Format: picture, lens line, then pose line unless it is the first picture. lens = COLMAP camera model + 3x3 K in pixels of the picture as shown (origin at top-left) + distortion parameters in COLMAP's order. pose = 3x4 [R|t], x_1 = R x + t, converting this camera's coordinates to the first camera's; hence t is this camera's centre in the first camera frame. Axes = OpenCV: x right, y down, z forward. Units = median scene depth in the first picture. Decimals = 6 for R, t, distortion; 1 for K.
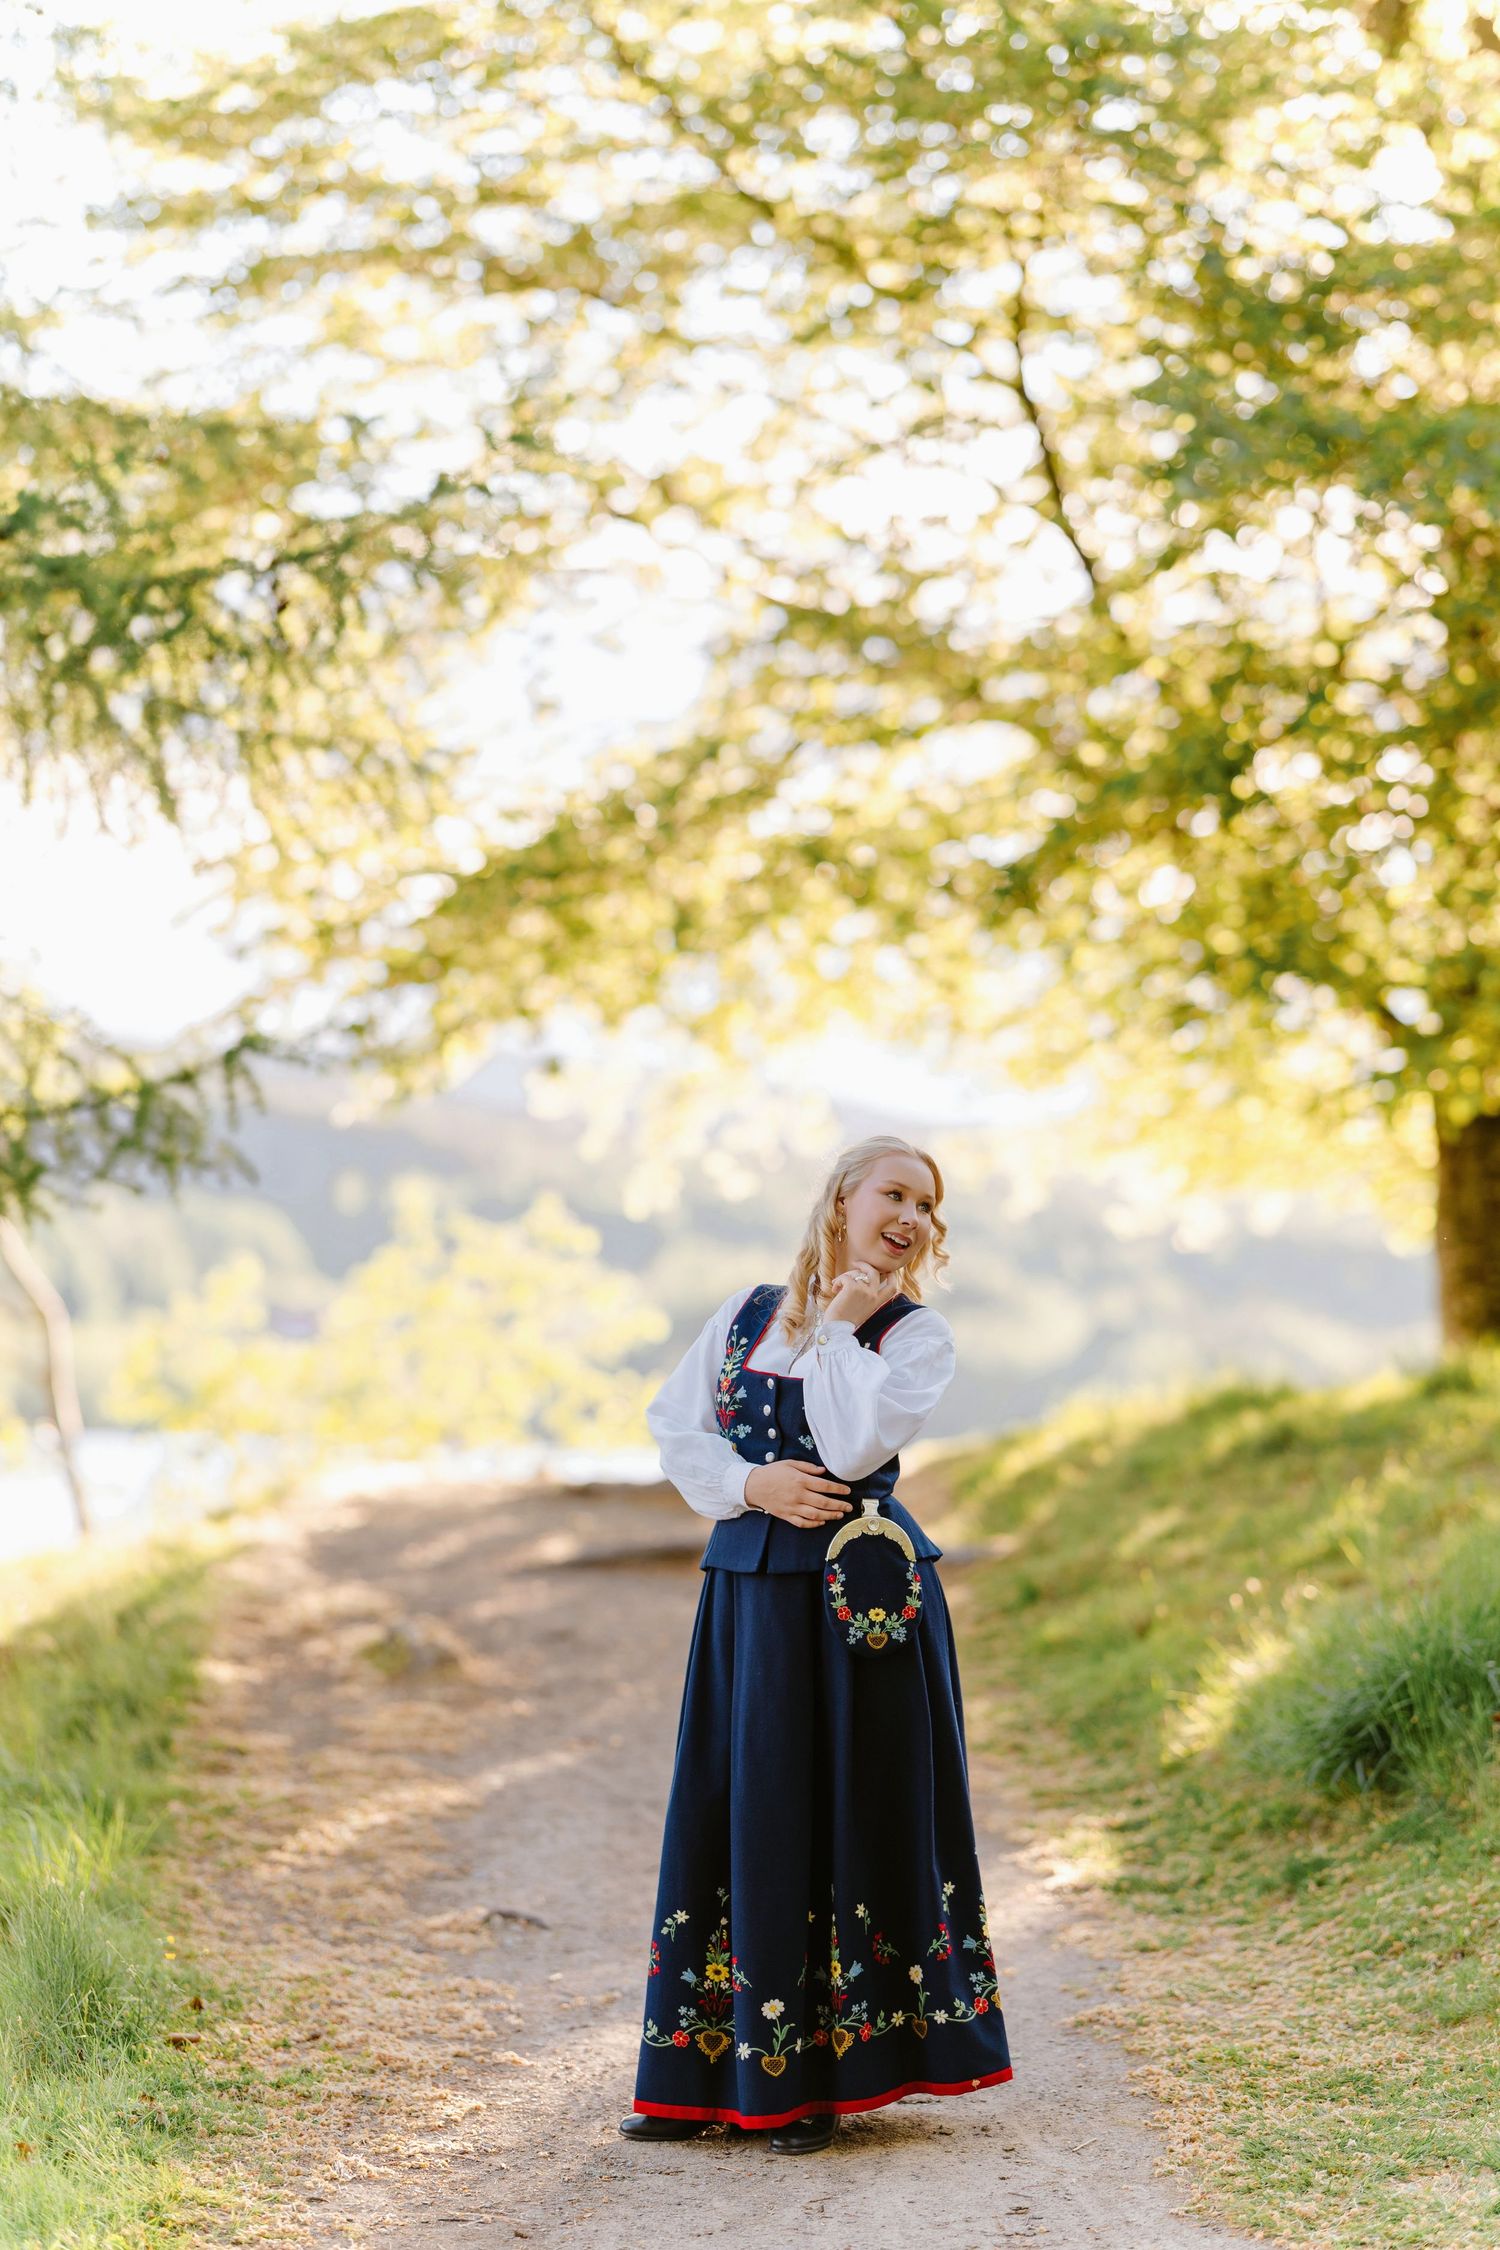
lens RADIAL K [[5406.1, 0, 750.0], [0, 5406.1, 1125.0], [0, 0, 1]] dist [0.650434, -5.909906]
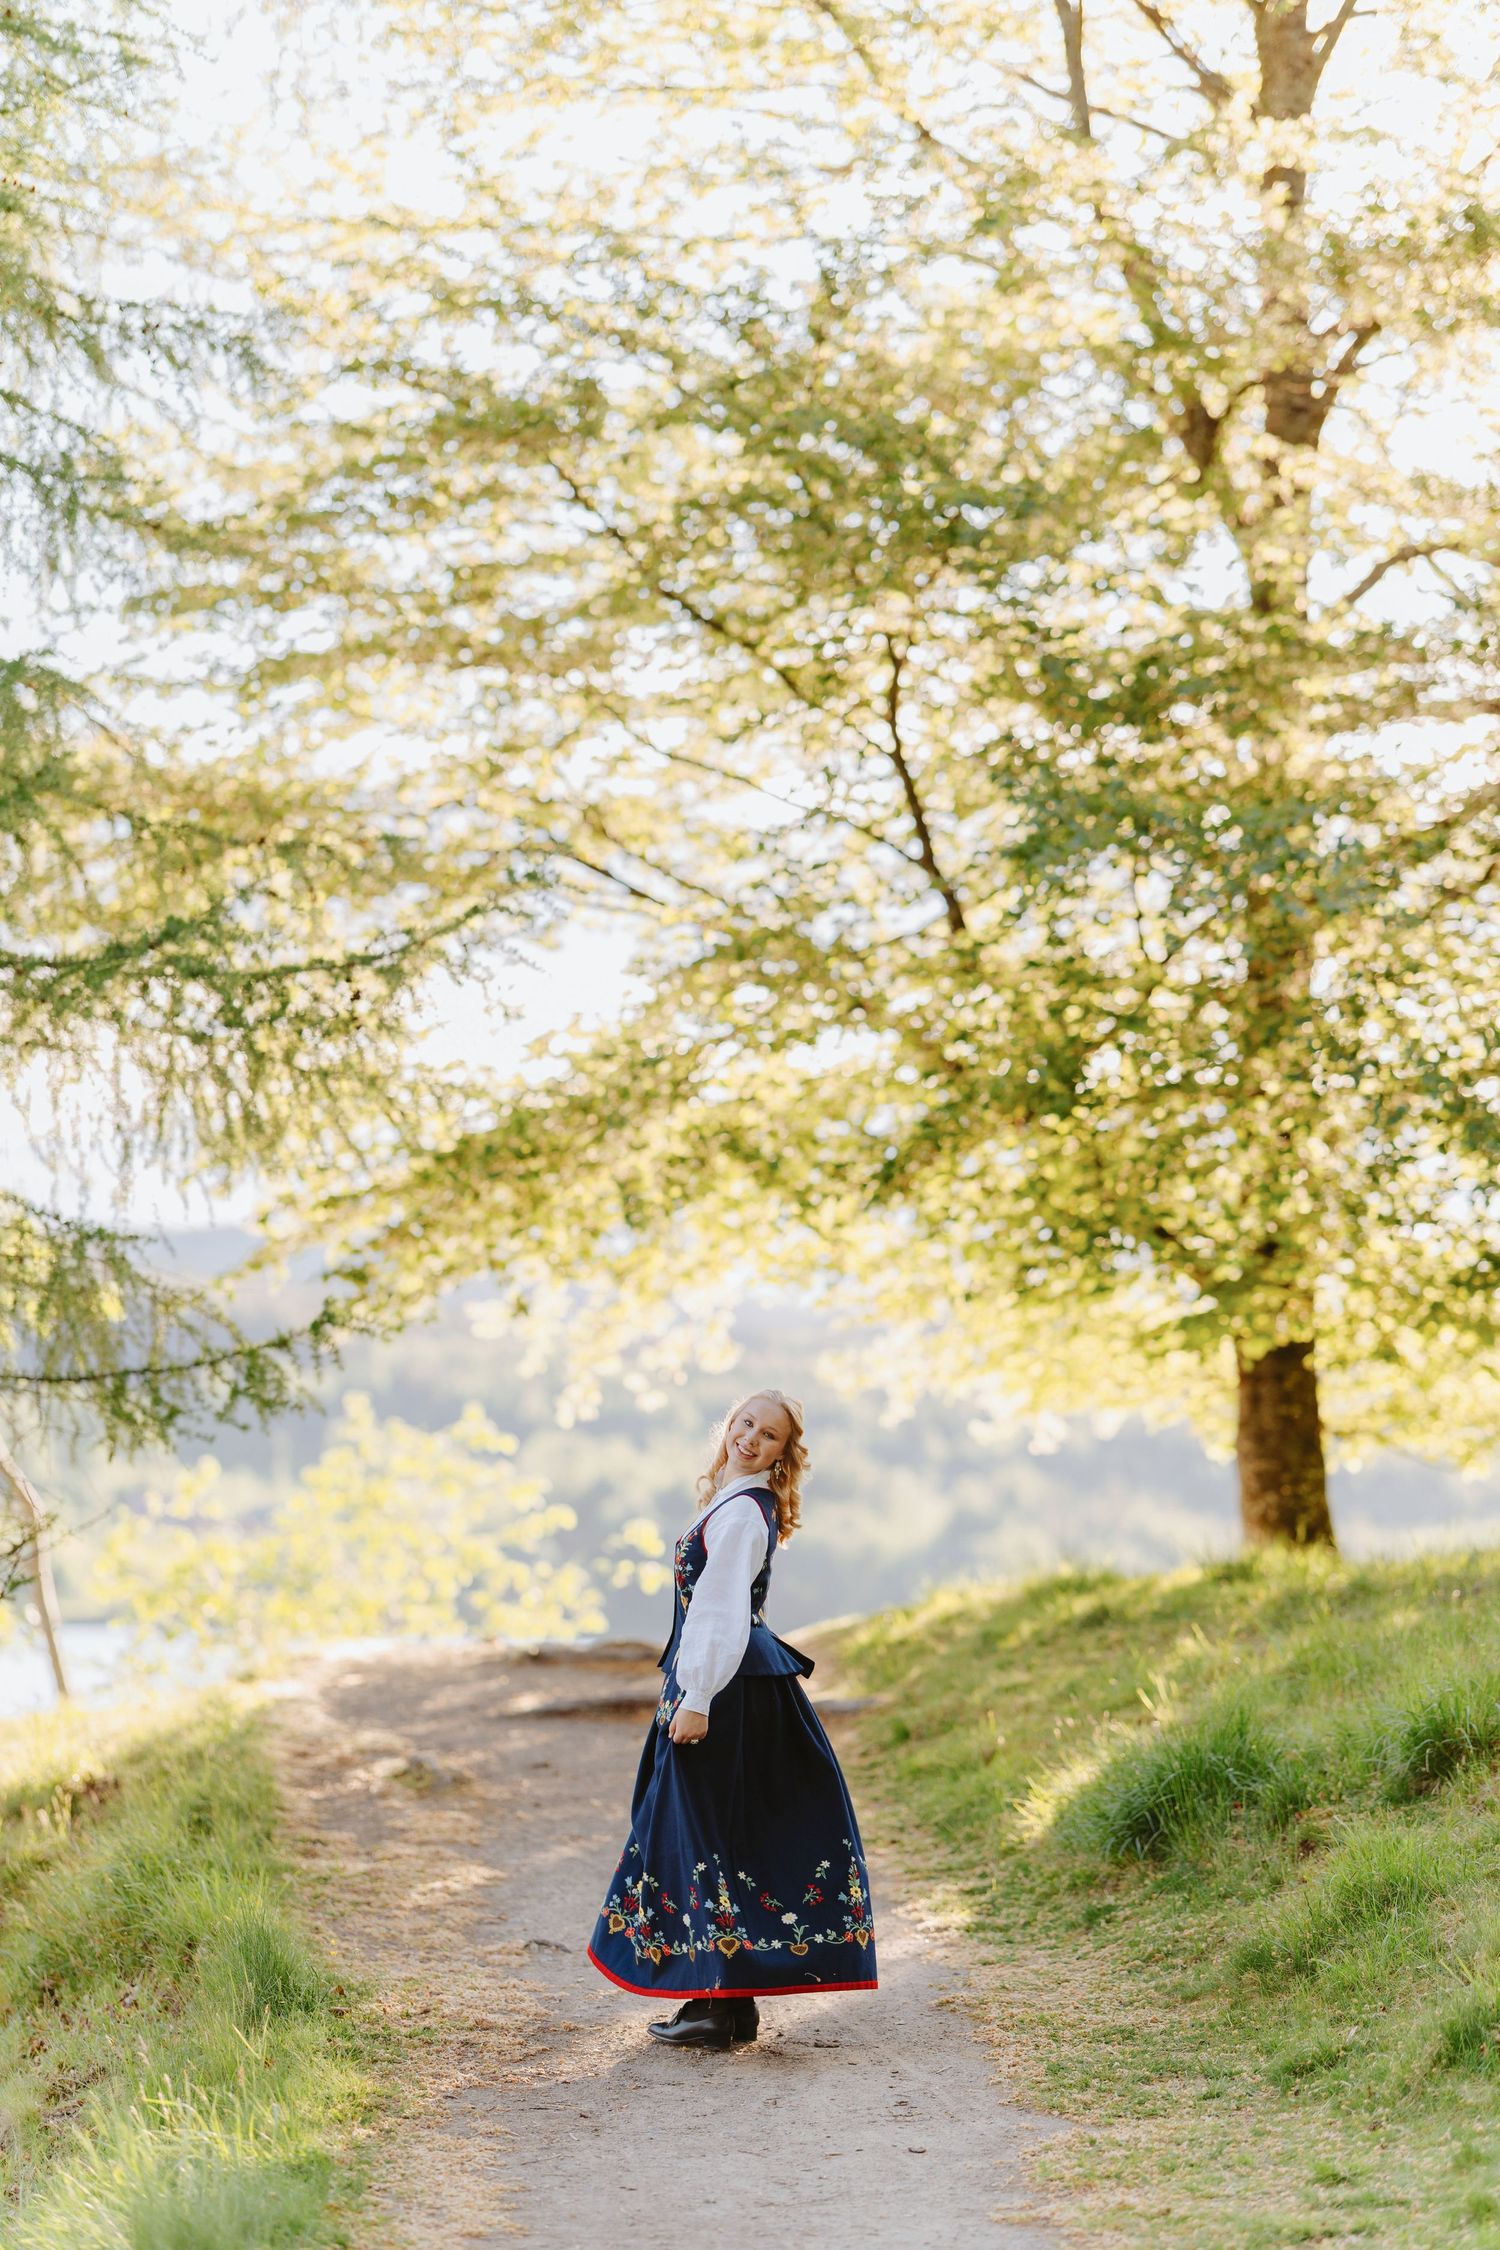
lens RADIAL K [[5541.1, 0, 756.1], [0, 5541.1, 1301.0], [0, 0, 1]] dist [0.684804, 0.124175]
pose [[0.999623, 0.003245, 0.027265, -0.023377], [-0.003217, 0.999994, -0.001054, -0.017874], [-0.027268, 0.000966, 0.999628, -0.378613]]
